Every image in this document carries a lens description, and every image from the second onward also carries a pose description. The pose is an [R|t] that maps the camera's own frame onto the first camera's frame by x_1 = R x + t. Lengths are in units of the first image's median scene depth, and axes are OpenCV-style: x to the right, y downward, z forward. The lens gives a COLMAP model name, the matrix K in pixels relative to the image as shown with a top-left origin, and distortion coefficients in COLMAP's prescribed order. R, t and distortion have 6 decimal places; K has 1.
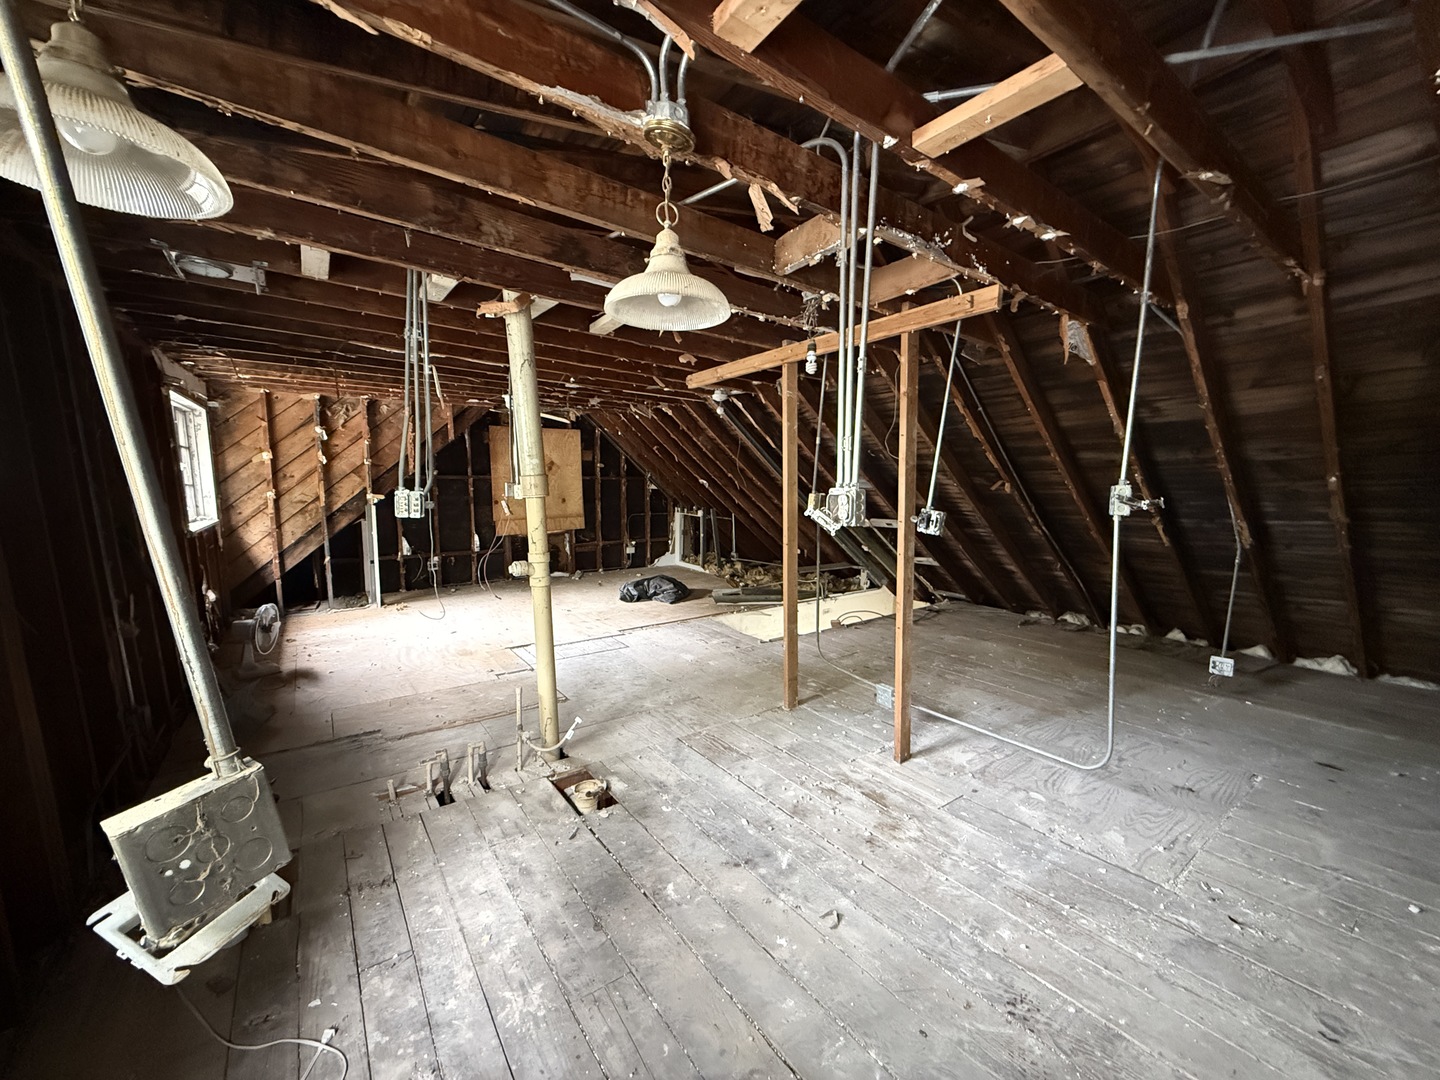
lens RADIAL K [[571.2, 0, 717.6], [0, 571.2, 542.7], [0, 0, 1]] dist [0.000635, -0.000169]
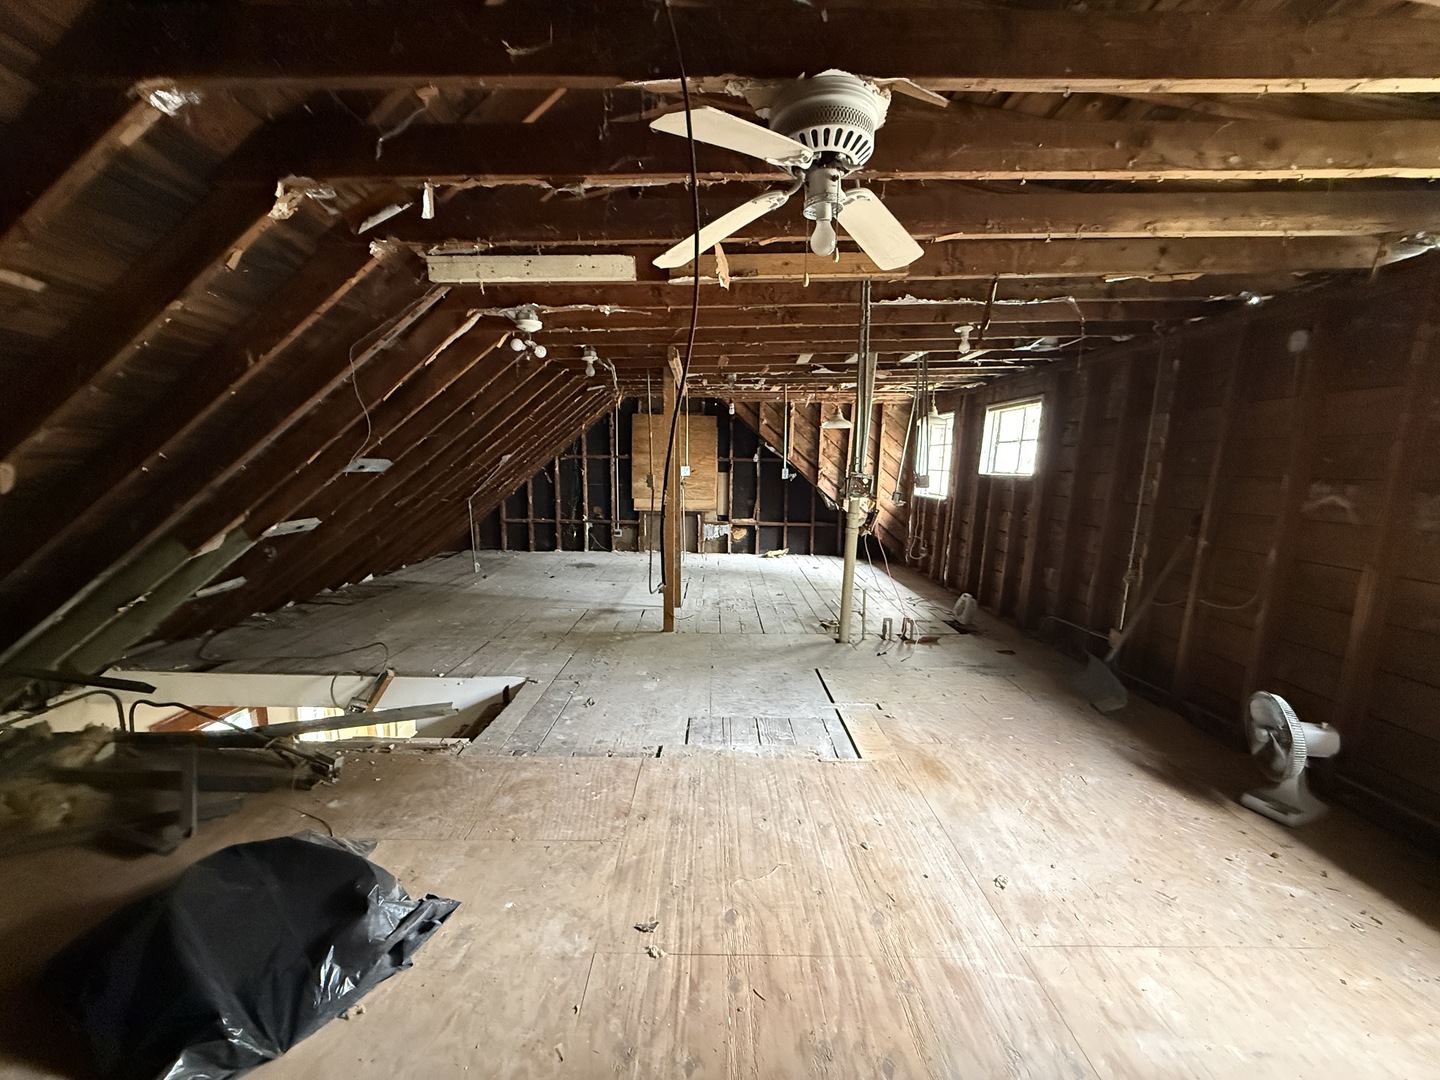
lens RADIAL K [[571.2, 0, 717.6], [0, 571.2, 542.7], [0, 0, 1]] dist [0.000635, -0.000169]
pose [[-0.813032, -0.093542, 0.574655, -0.726341], [0.047583, 0.973032, 0.225711, -0.219319], [-0.580271, 0.210854, -0.786655, 1.951120]]
